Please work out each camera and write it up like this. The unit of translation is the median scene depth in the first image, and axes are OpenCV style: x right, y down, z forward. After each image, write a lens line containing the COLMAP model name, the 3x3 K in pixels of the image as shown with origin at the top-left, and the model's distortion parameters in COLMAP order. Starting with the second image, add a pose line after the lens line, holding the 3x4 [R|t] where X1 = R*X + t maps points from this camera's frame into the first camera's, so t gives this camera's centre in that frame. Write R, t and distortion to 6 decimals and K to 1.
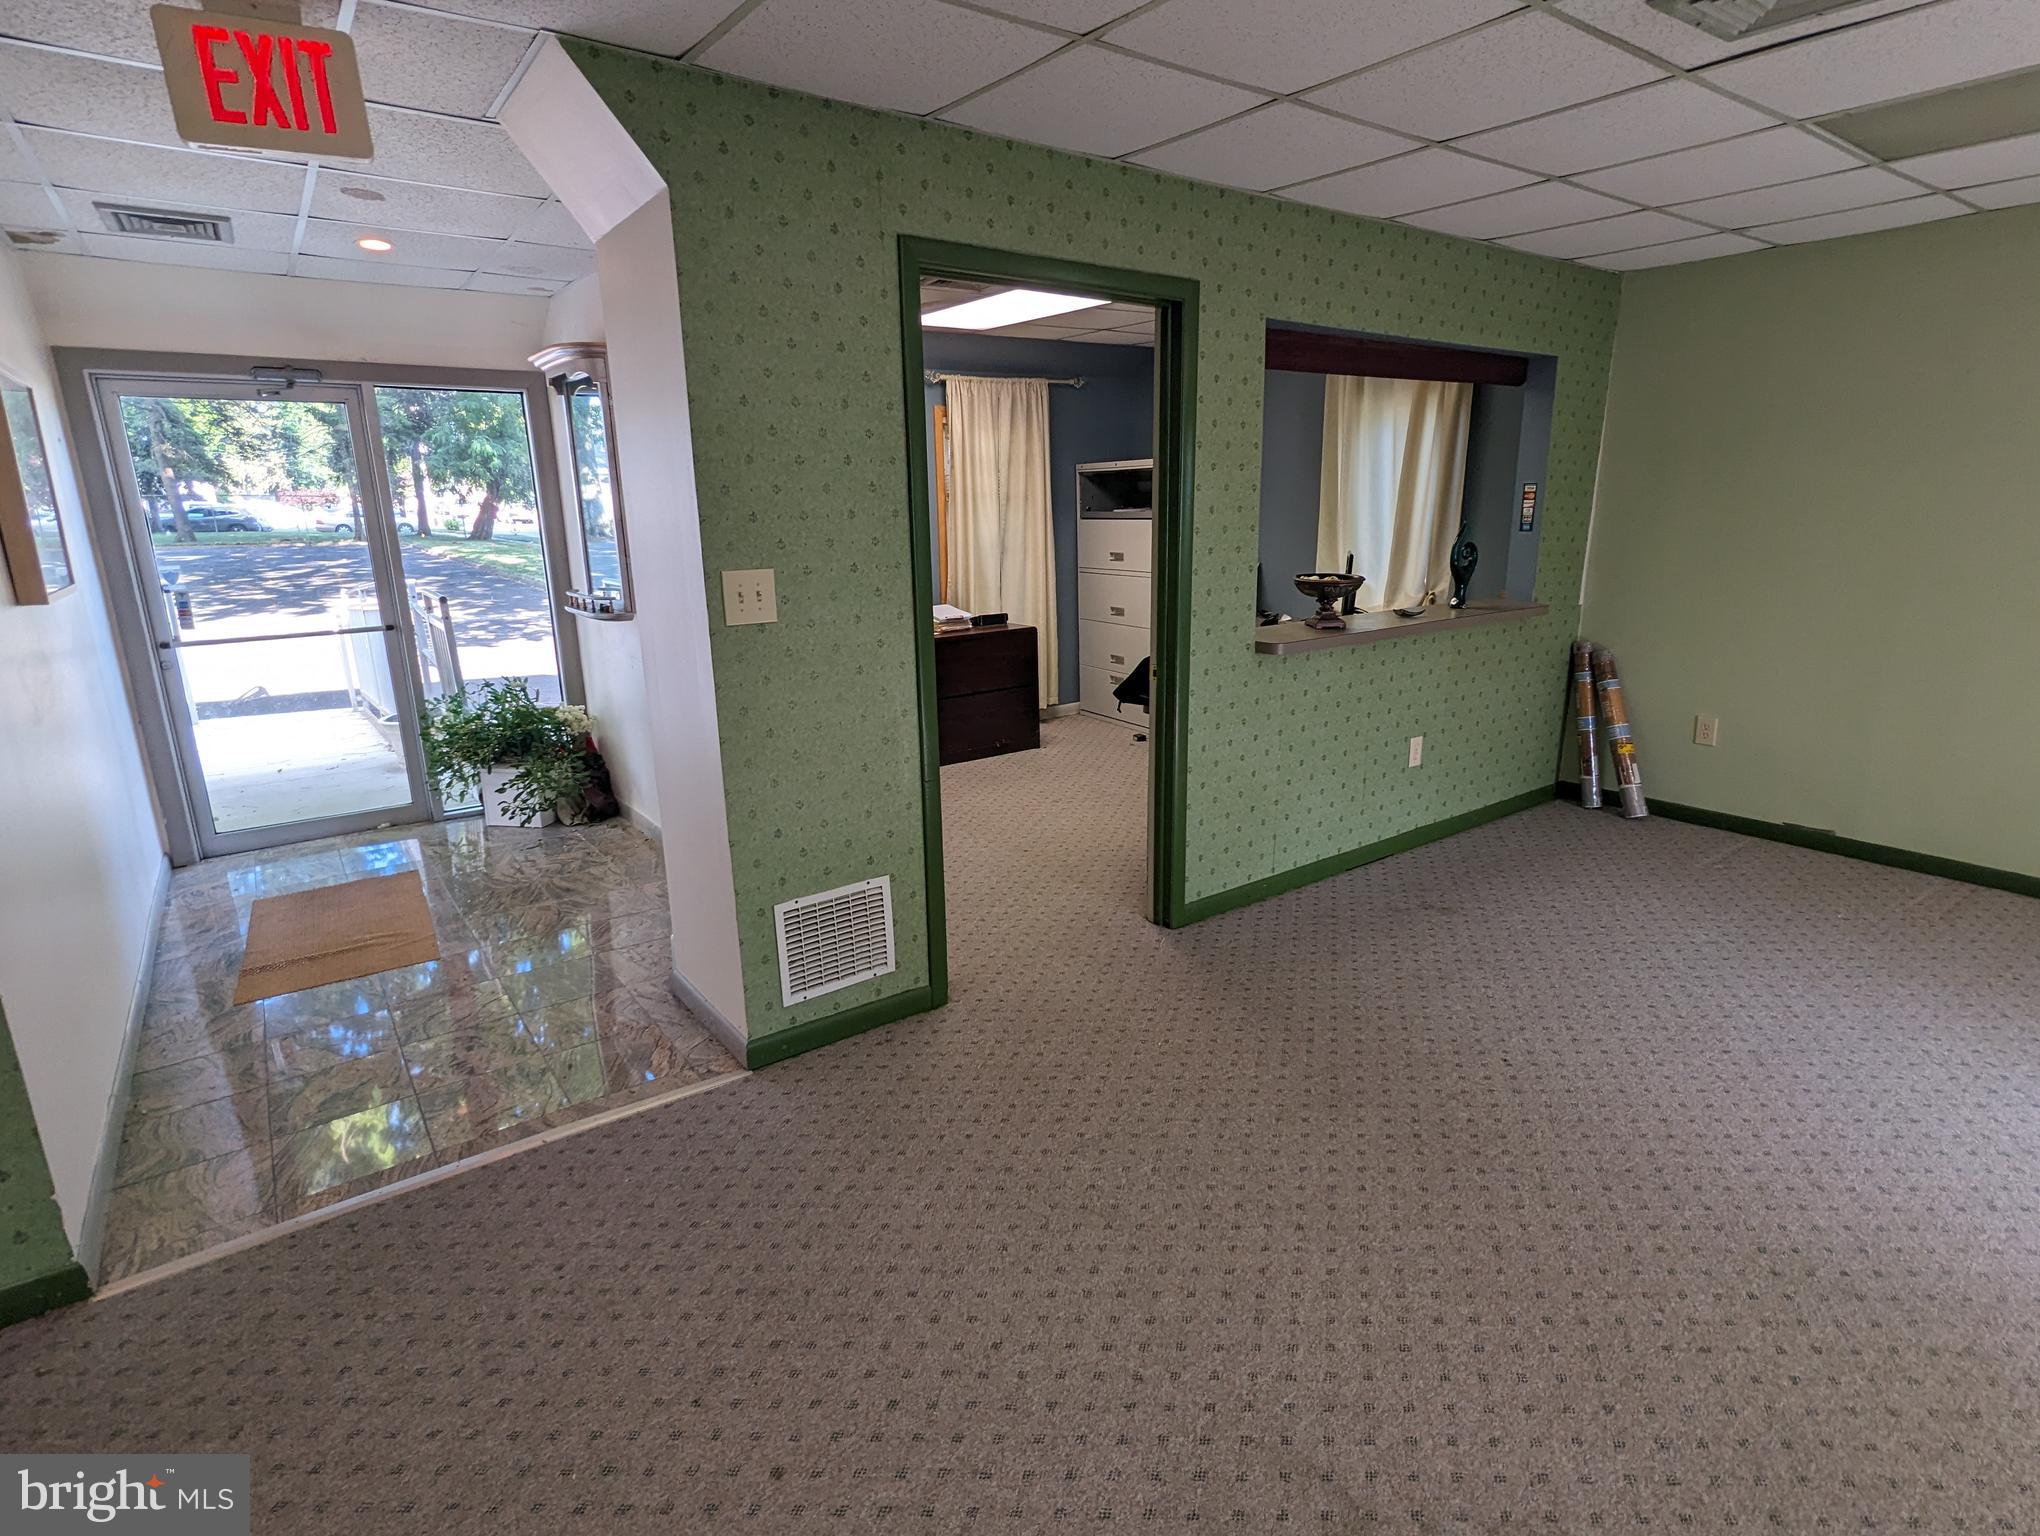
lens RADIAL K [[1046.9, 0, 1020.0], [0, 1046.9, 768.0], [0, 0, 1]] dist [-0.000482, 0.001488]
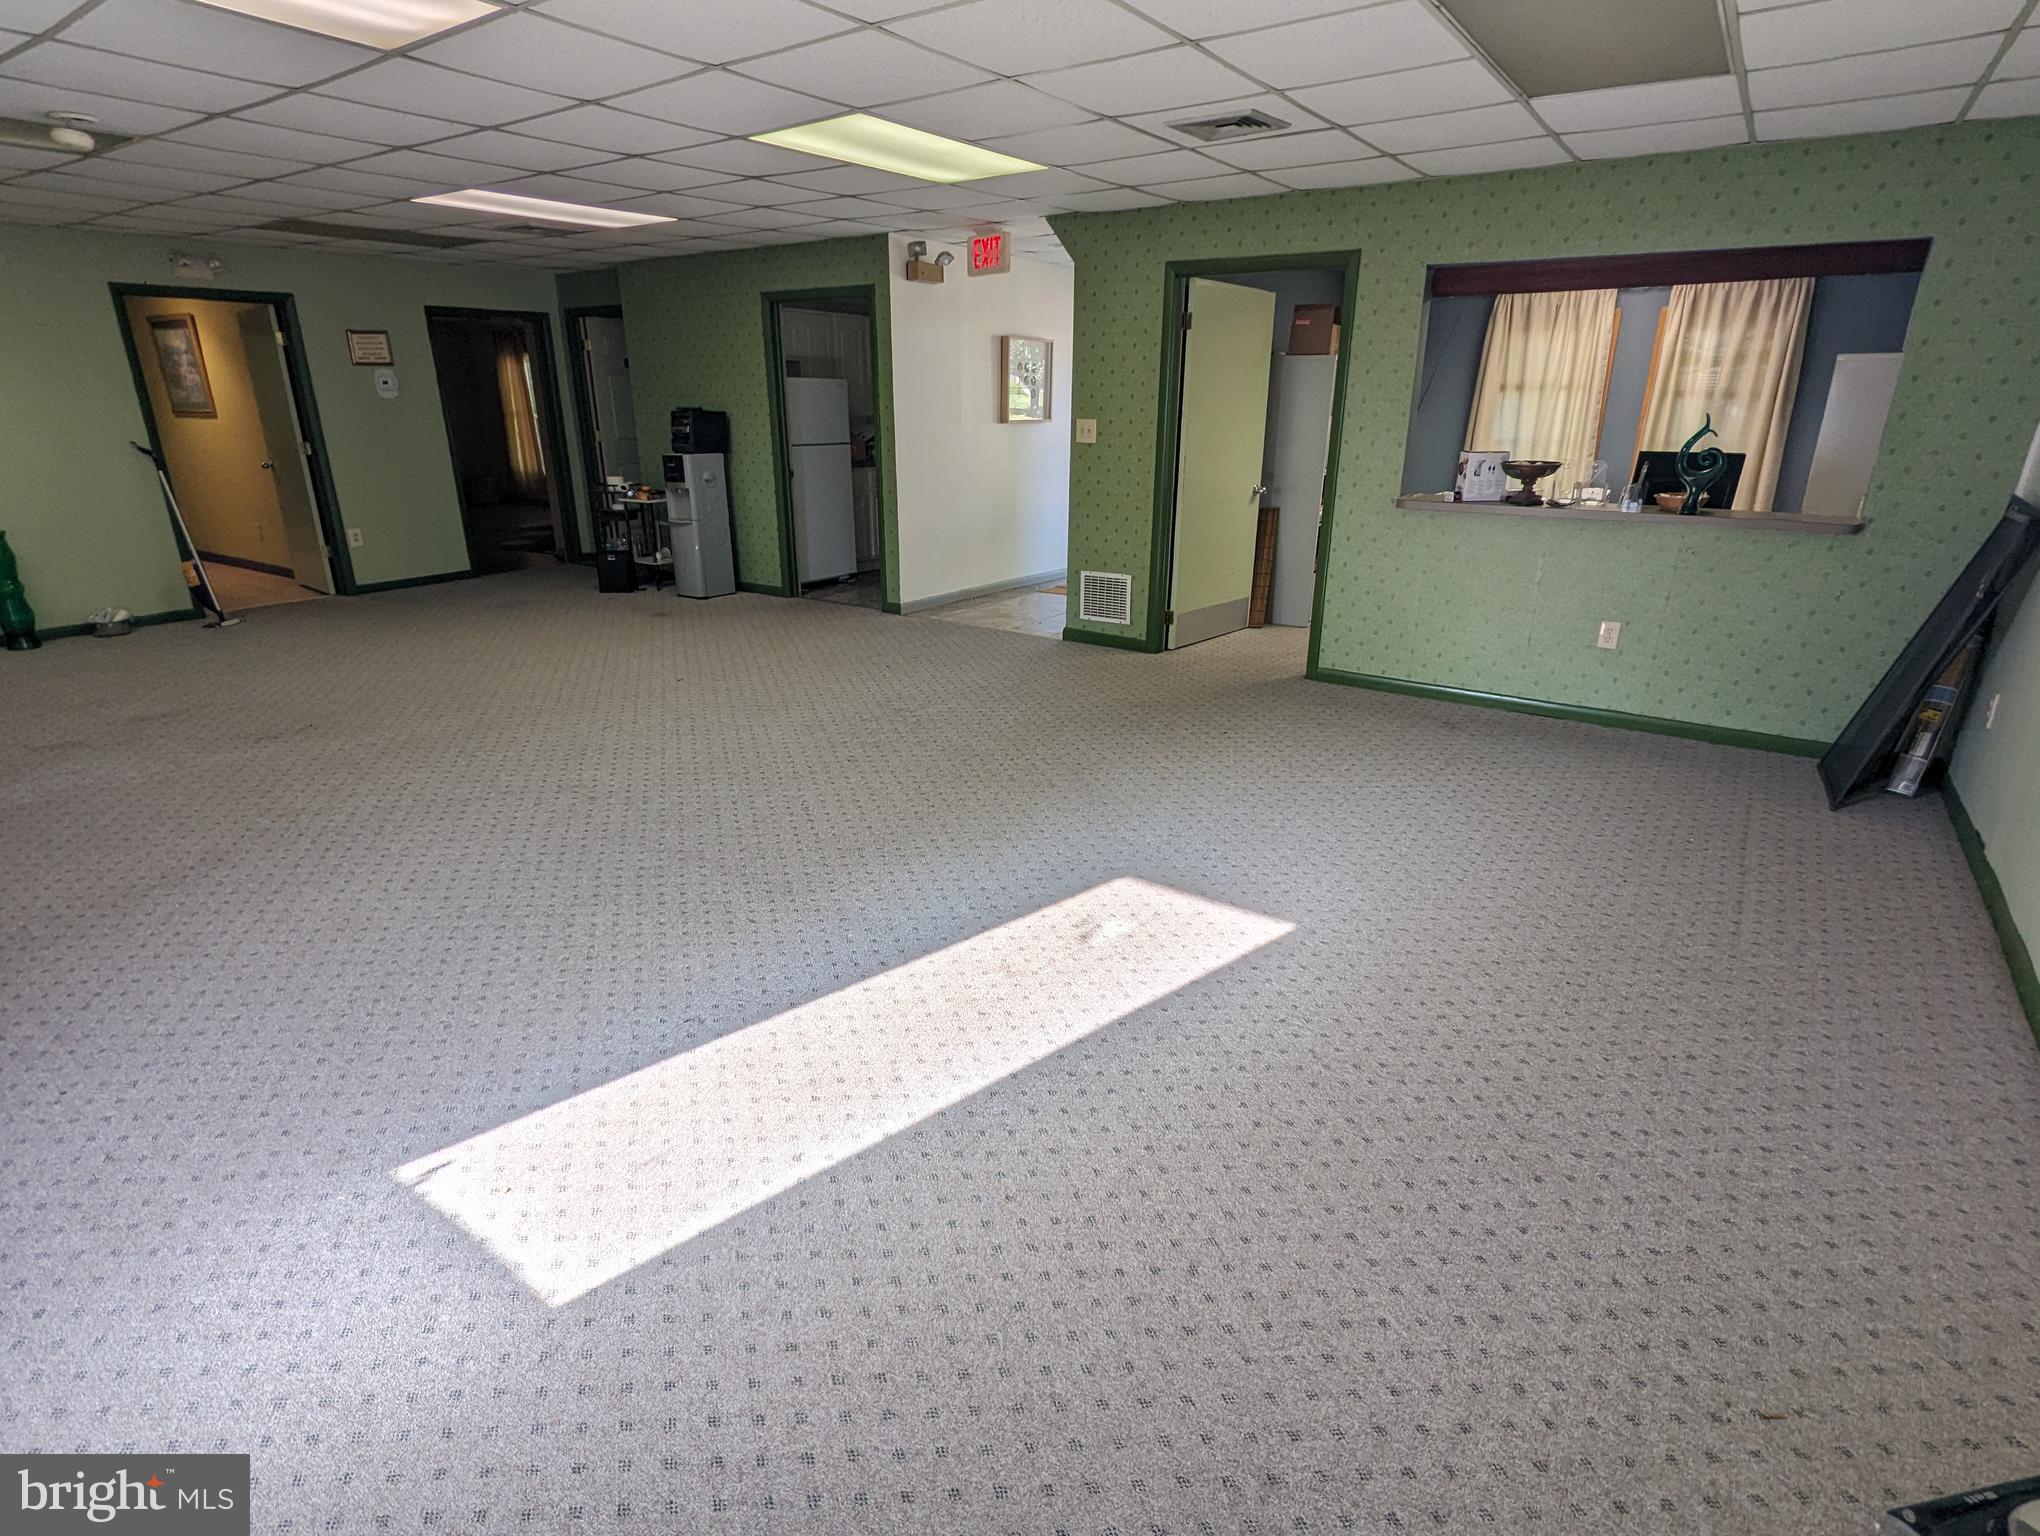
lens RADIAL K [[1046.9, 0, 1020.0], [0, 1046.9, 768.0], [0, 0, 1]] dist [-0.000482, 0.001488]
pose [[0.330280, 0.332245, -0.883475, 1.736764], [-0.248341, 0.933611, 0.258259, -0.022463], [0.910627, 0.134106, 0.390863, 0.034829]]
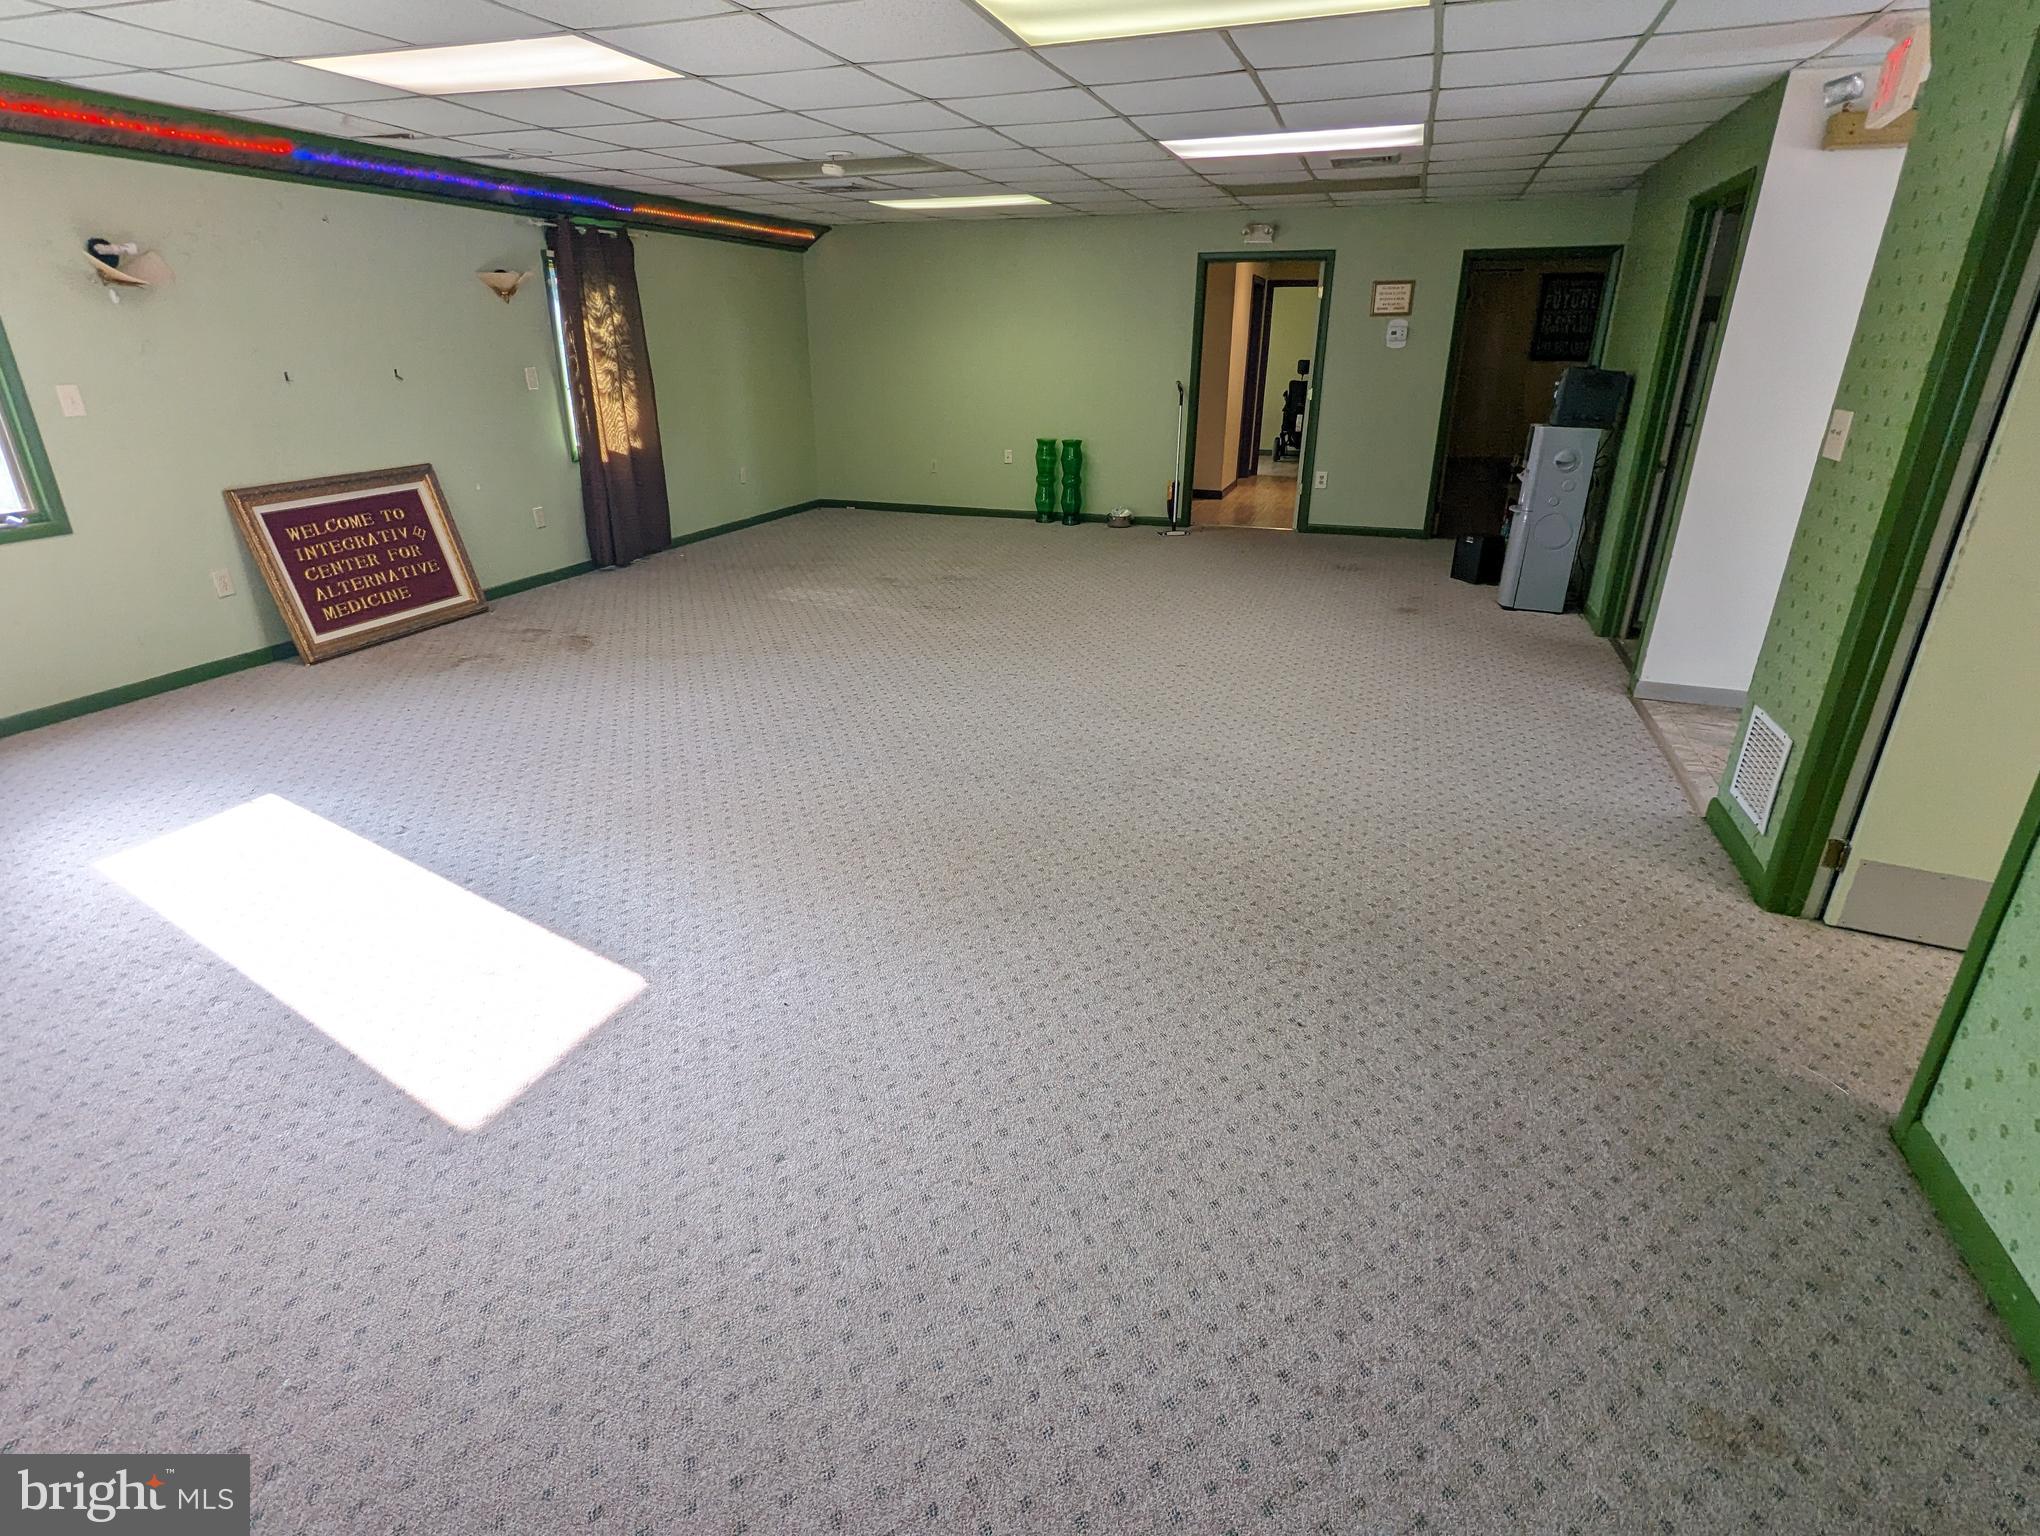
lens RADIAL K [[1046.9, 0, 1020.0], [0, 1046.9, 768.0], [0, 0, 1]] dist [-0.000482, 0.001488]
pose [[-0.822827, 0.230558, -0.519421, 0.987082], [-0.134190, 0.809332, 0.571817, -0.342394], [0.552221, 0.540208, -0.635002, 1.215934]]
